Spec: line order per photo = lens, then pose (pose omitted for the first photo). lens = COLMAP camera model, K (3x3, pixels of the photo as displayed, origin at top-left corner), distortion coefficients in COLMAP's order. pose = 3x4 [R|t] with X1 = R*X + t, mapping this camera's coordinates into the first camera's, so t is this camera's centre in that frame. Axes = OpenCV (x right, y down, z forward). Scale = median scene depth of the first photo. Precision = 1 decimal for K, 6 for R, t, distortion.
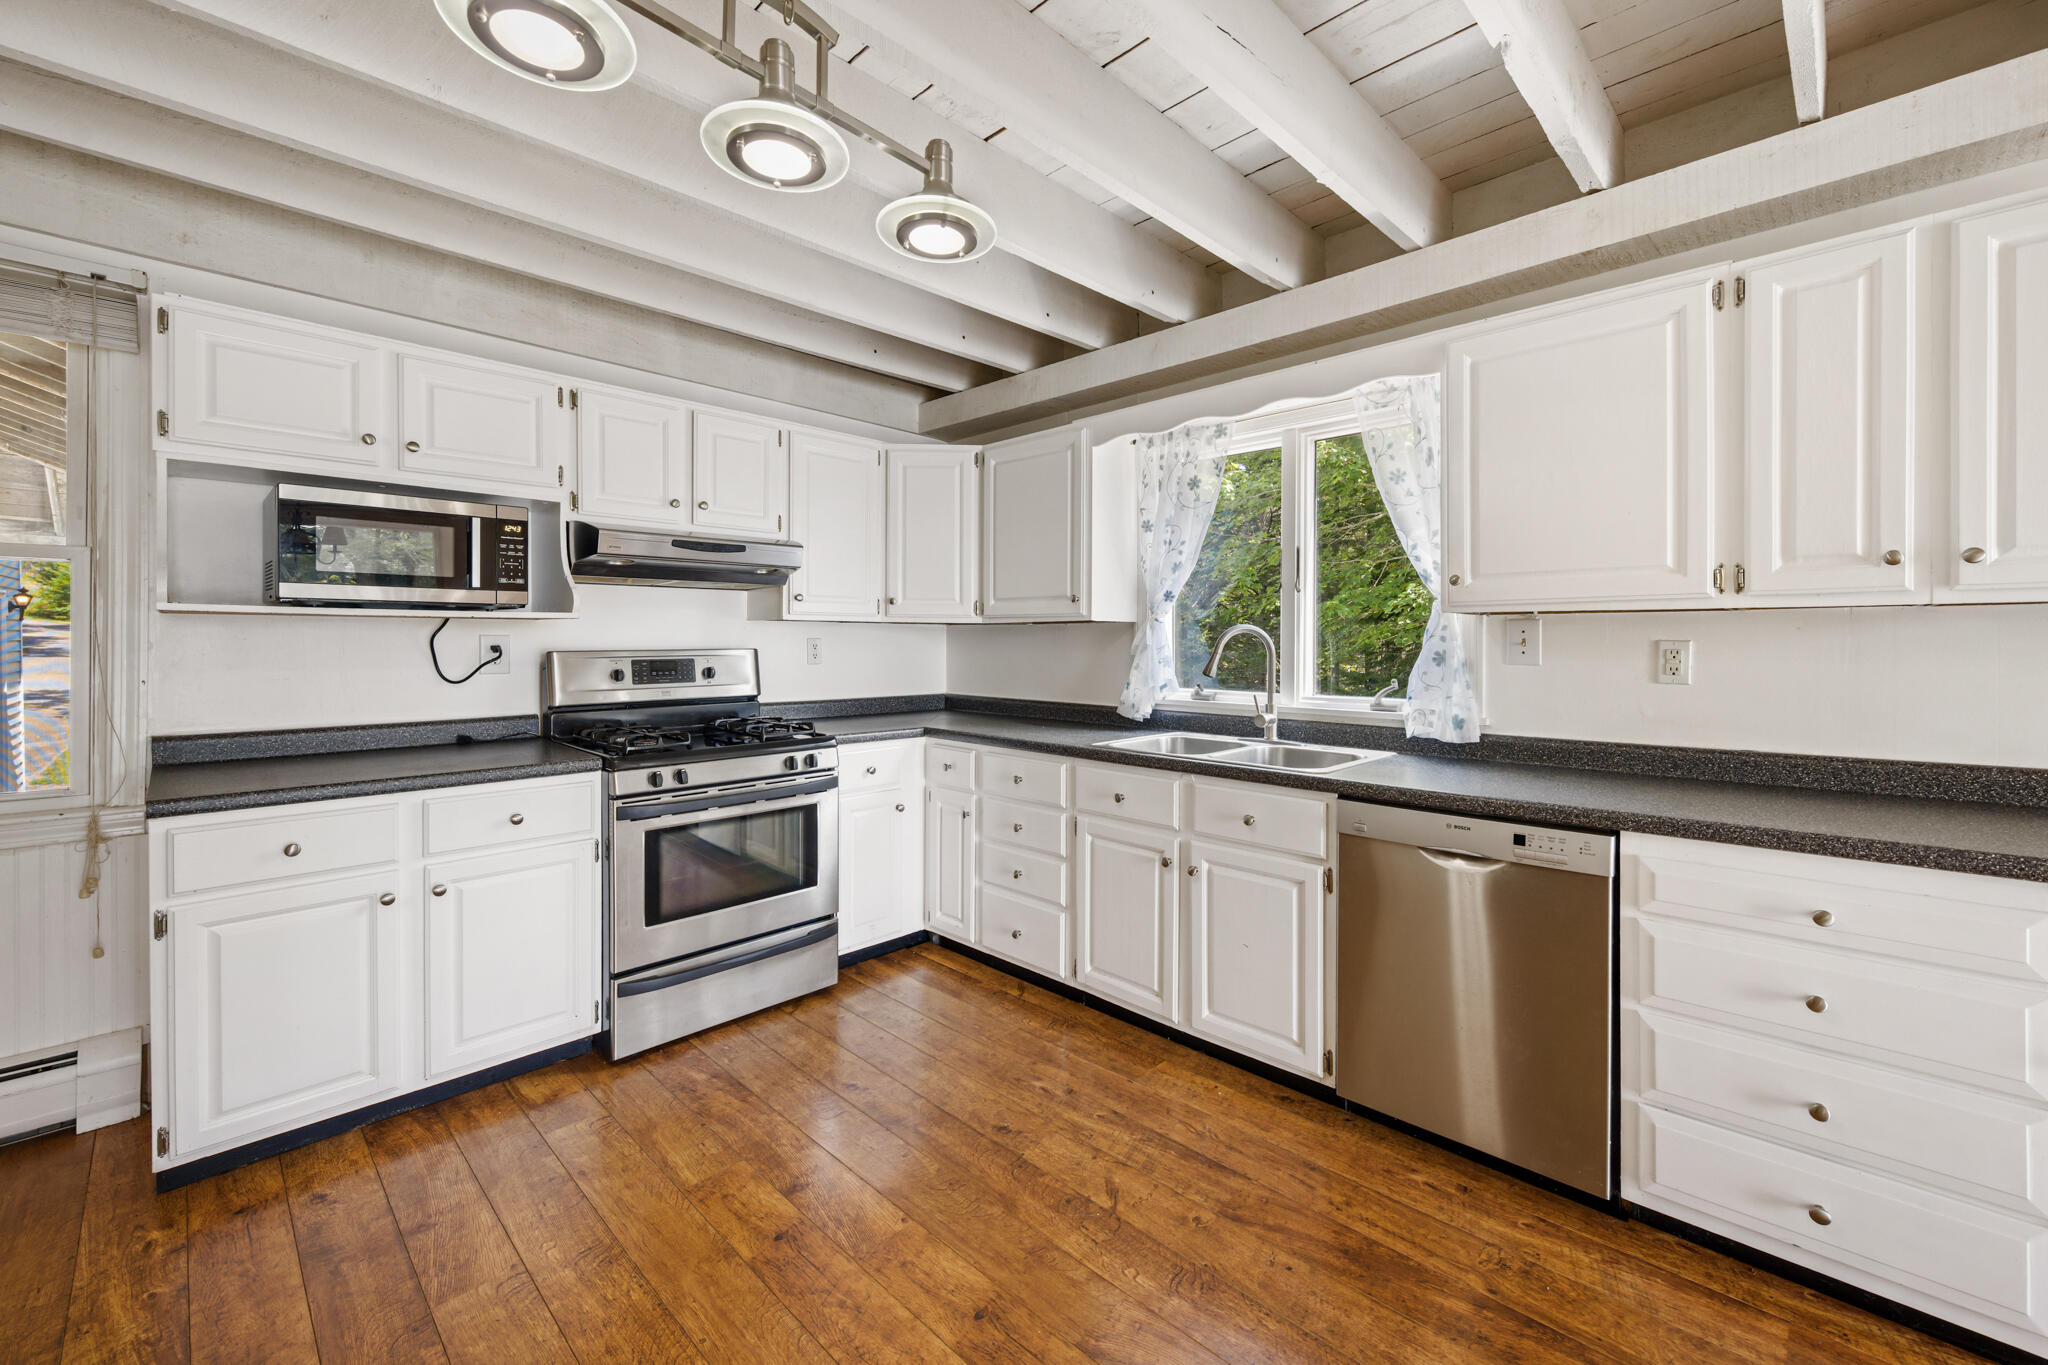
lens RADIAL K [[828.0, 0, 1027.7], [0, 828.0, 643.3], [0, 0, 1]] dist [-0.001929, -0.000234]
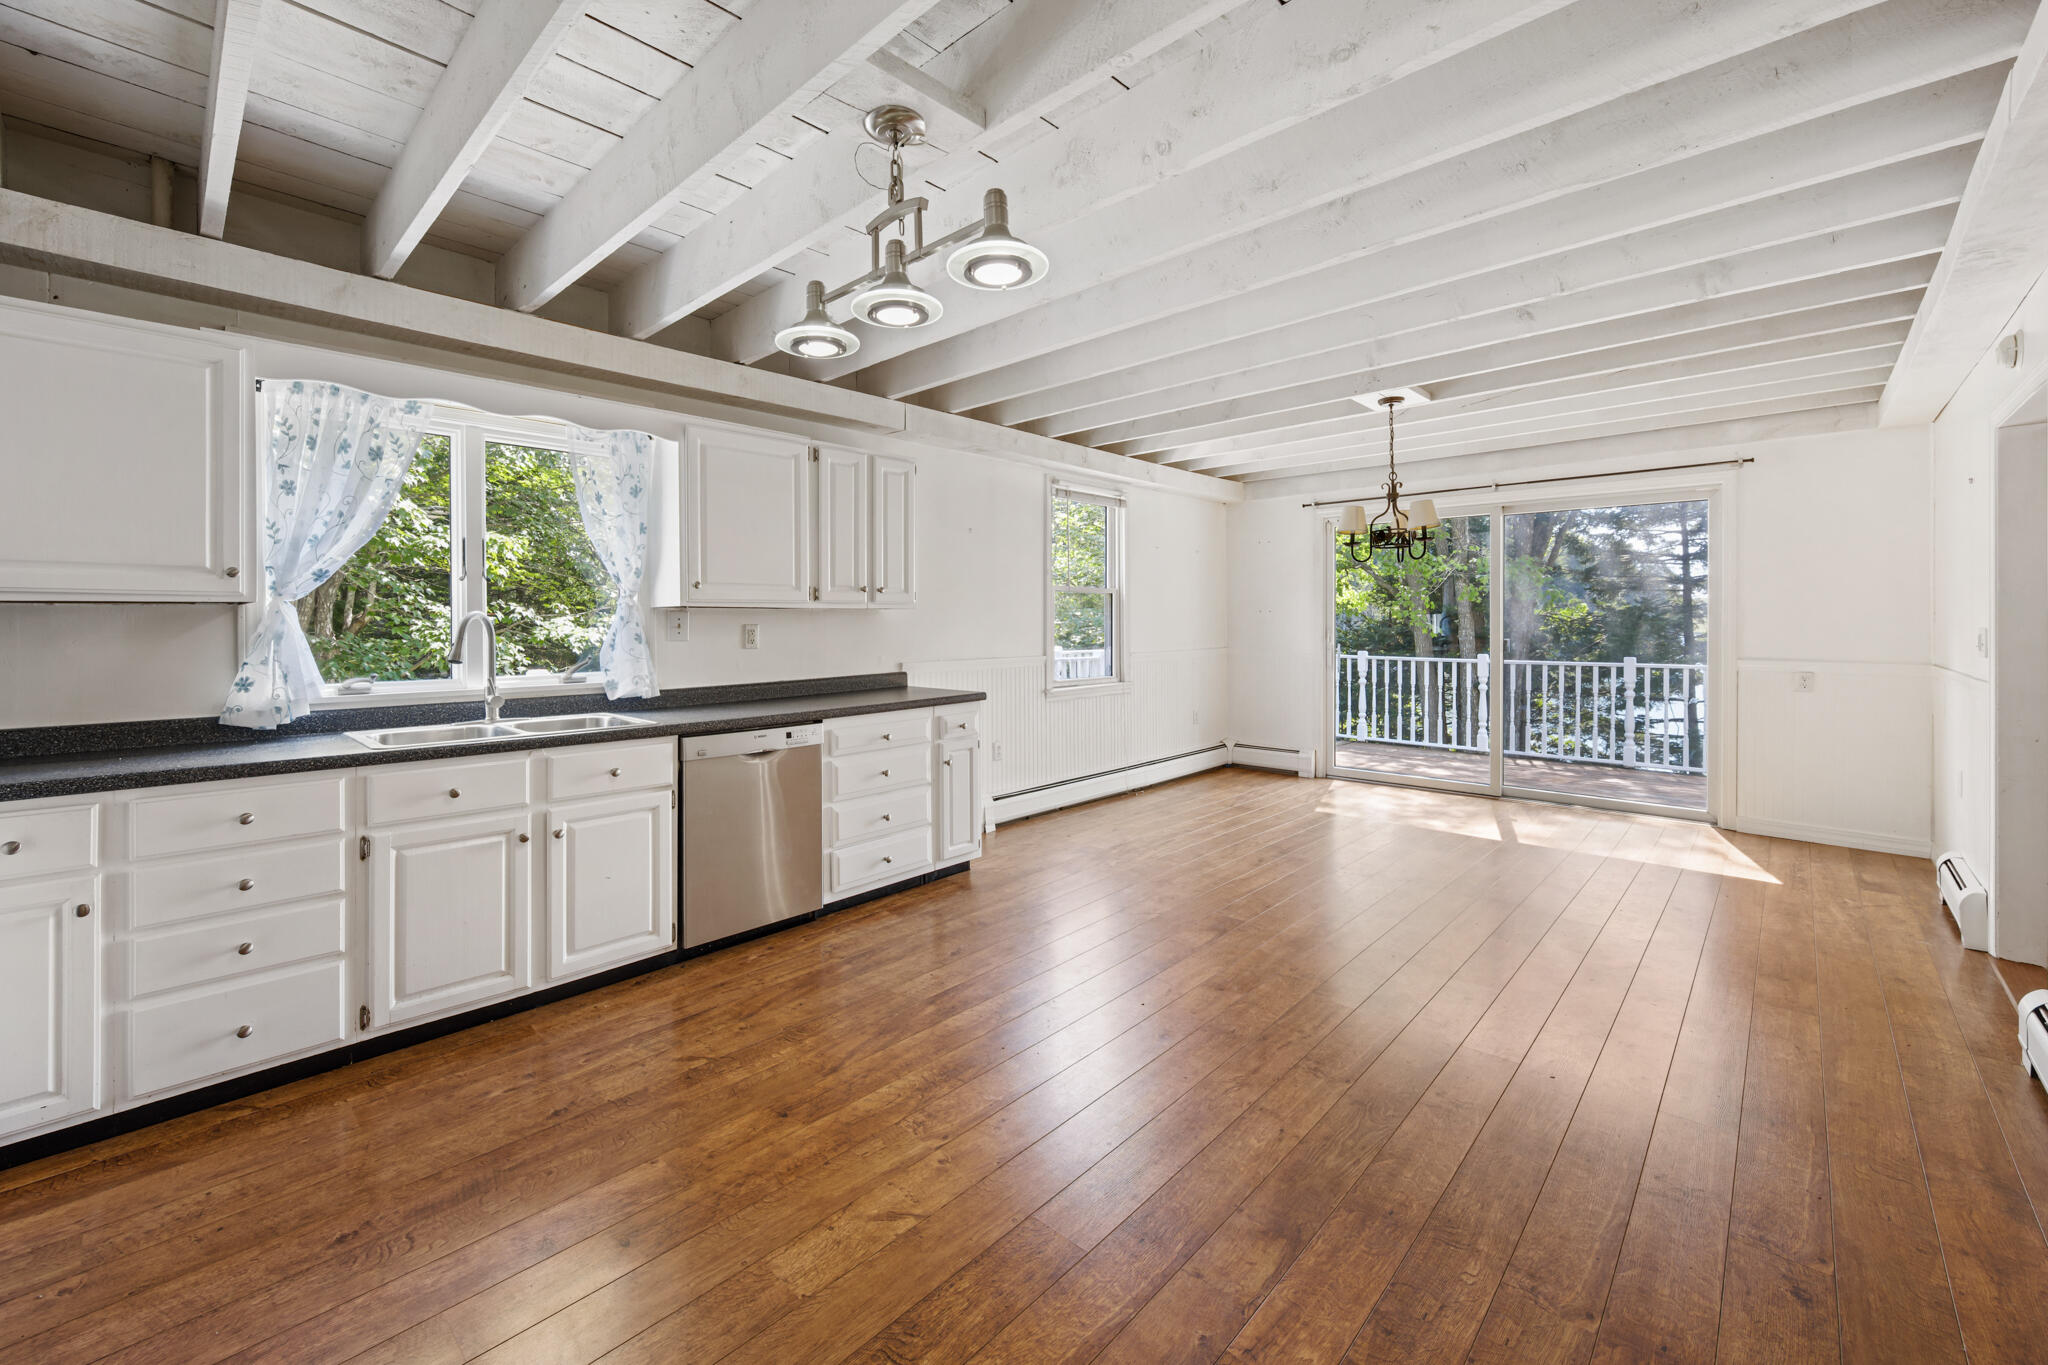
lens RADIAL K [[828.0, 0, 1031.6], [0, 828.0, 619.8], [0, 0, 1]] dist [-0.001929, -0.000234]
pose [[-0.023537, 0.001630, 0.999722, -1.017669], [0.009785, 0.999951, -0.001400, -0.004687], [-0.999675, 0.009749, -0.023552, 0.429231]]
